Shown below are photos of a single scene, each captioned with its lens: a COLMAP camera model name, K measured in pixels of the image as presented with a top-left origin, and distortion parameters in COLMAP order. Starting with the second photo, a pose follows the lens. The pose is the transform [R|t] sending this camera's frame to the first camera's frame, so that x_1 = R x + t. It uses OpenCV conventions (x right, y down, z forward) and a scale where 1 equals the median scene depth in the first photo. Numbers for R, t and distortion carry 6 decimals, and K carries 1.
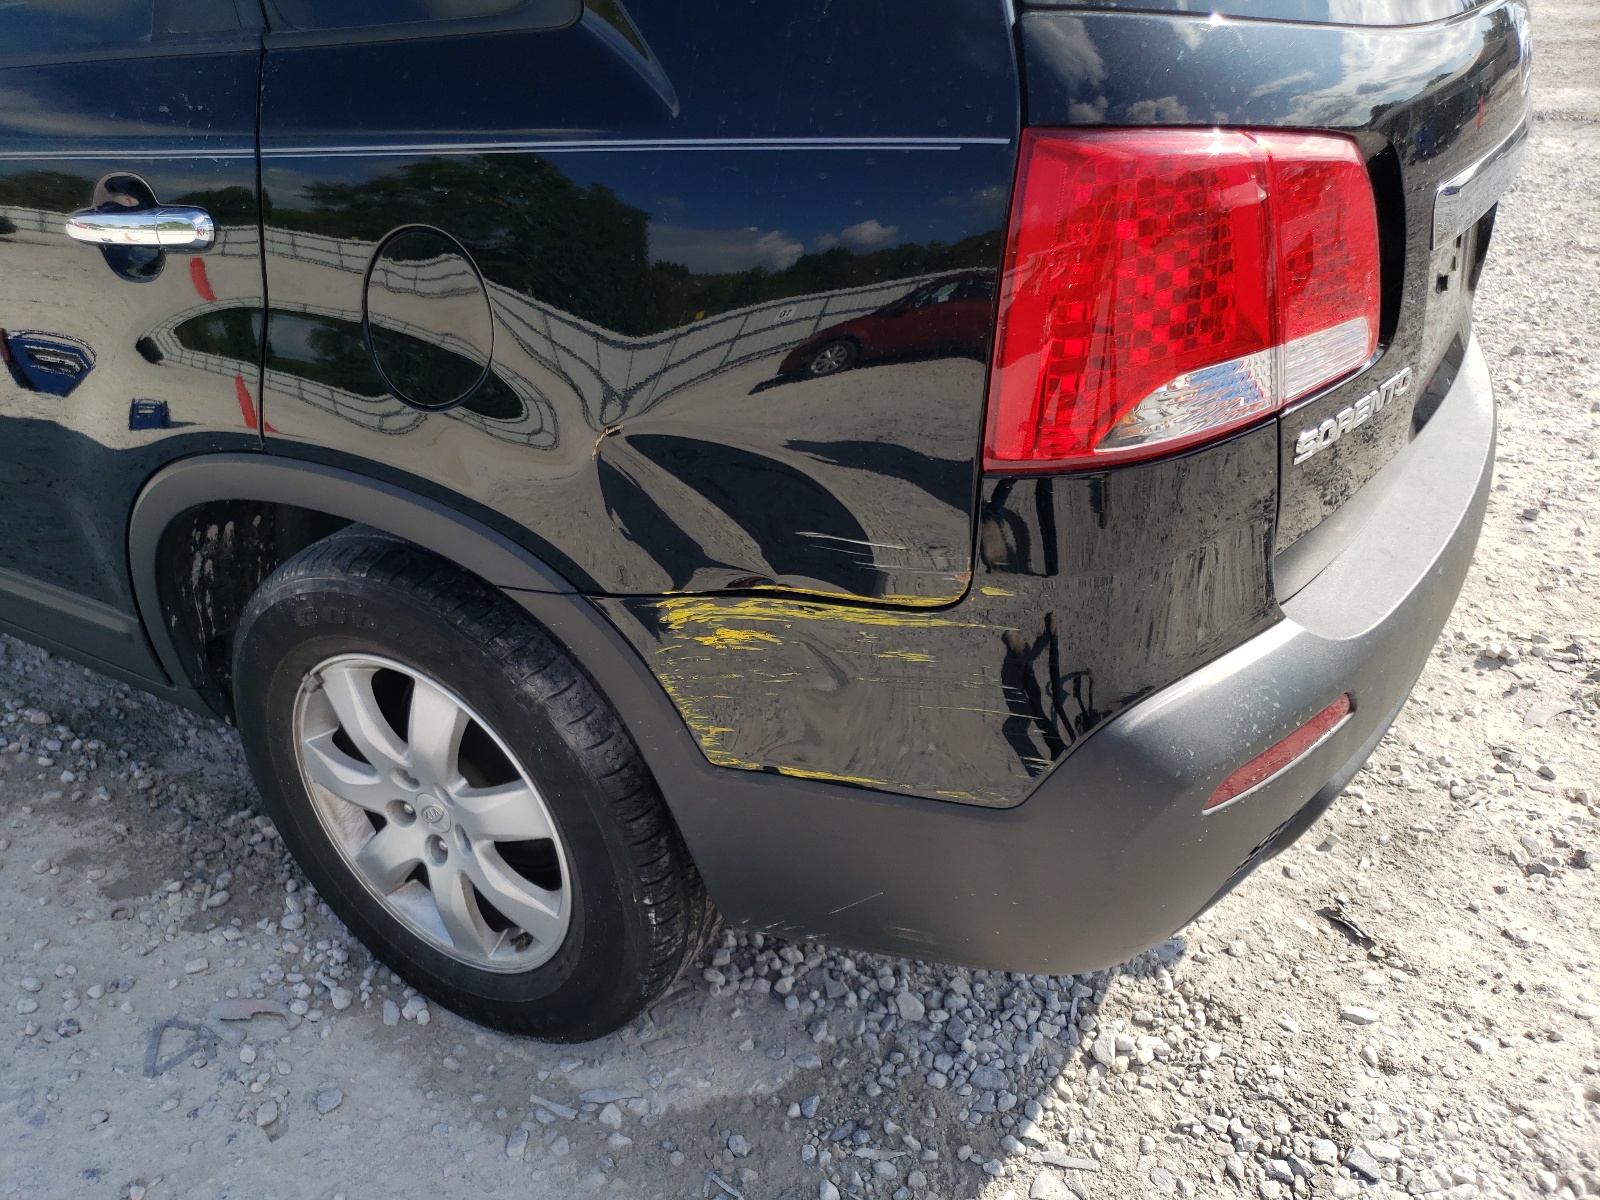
lens RADIAL K [[1281.2, 0, 797.3], [0, 1281.2, 603.6], [0, 0, 1]] dist [0.005215, 0.003510]
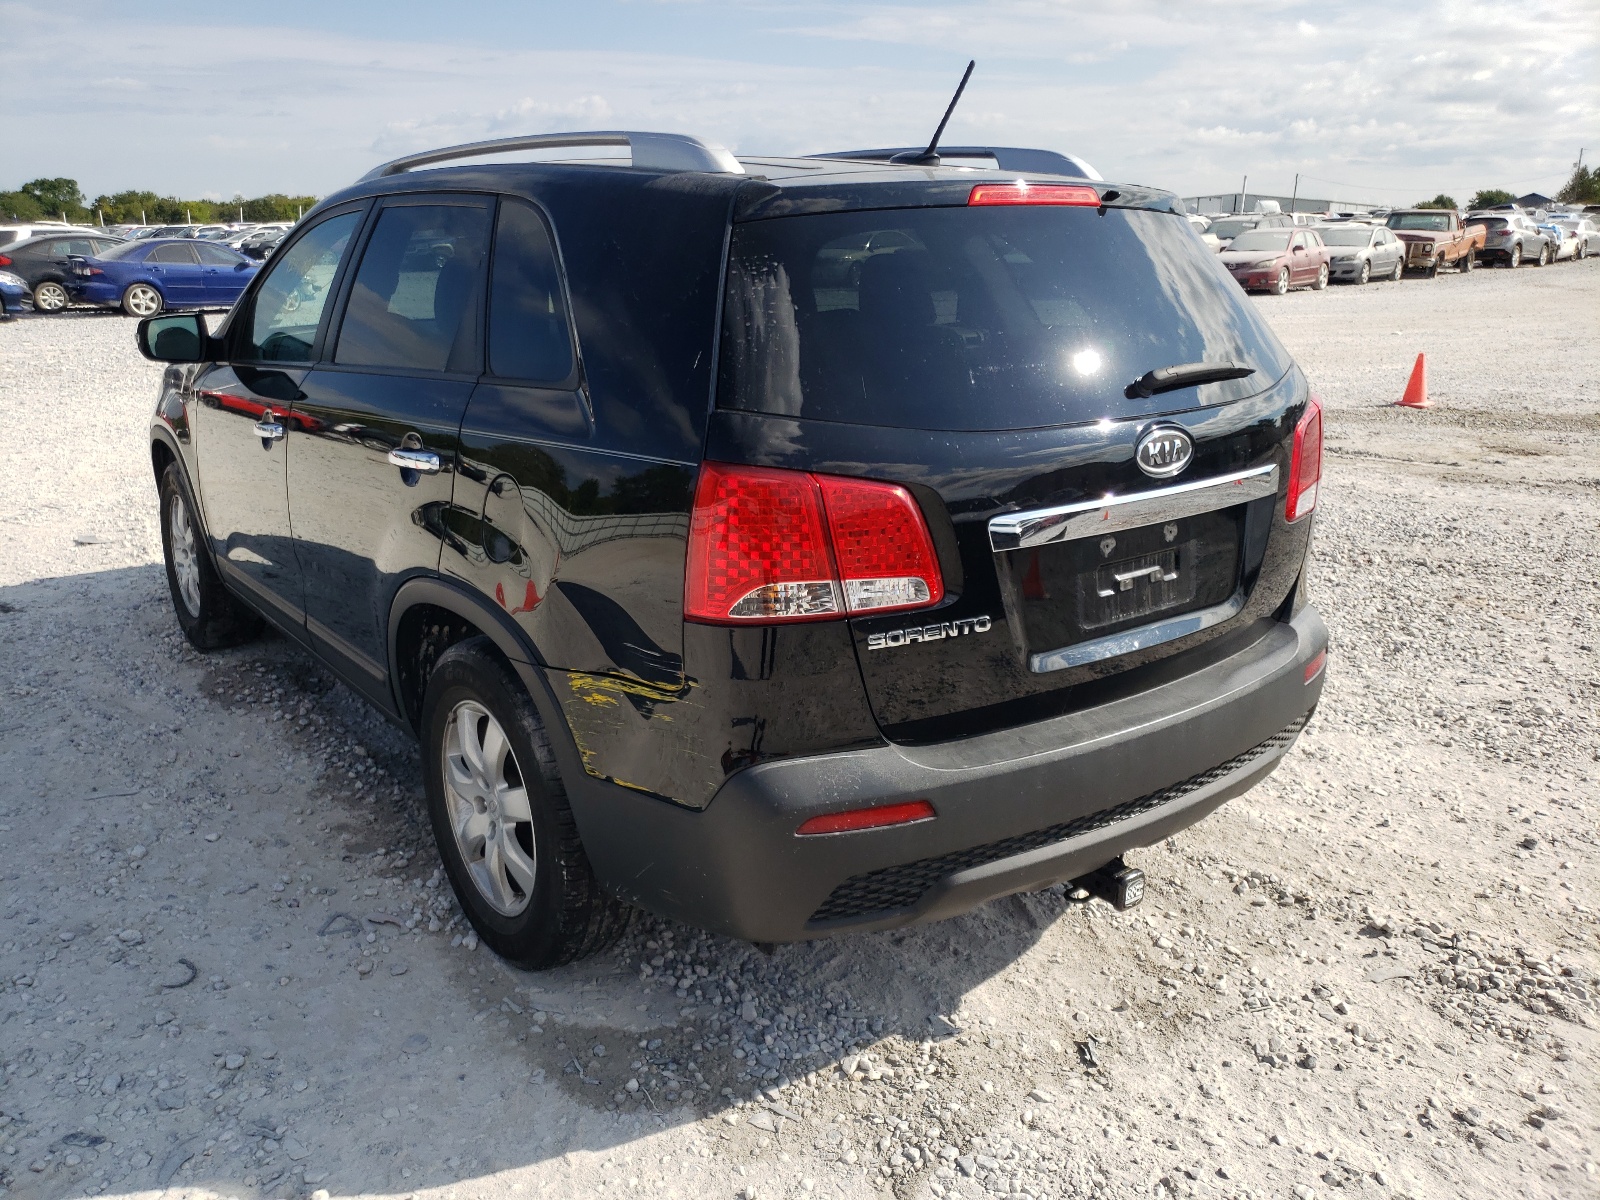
lens RADIAL K [[1281.2, 0, 802.5], [0, 1281.2, 599.1], [0, 0, 1]] dist [0.005215, 0.003510]
pose [[0.931334, 0.144217, -0.334393, 0.601170], [-0.213842, 0.959836, -0.181621, 0.117500], [0.294770, 0.240657, 0.924767, -0.488899]]
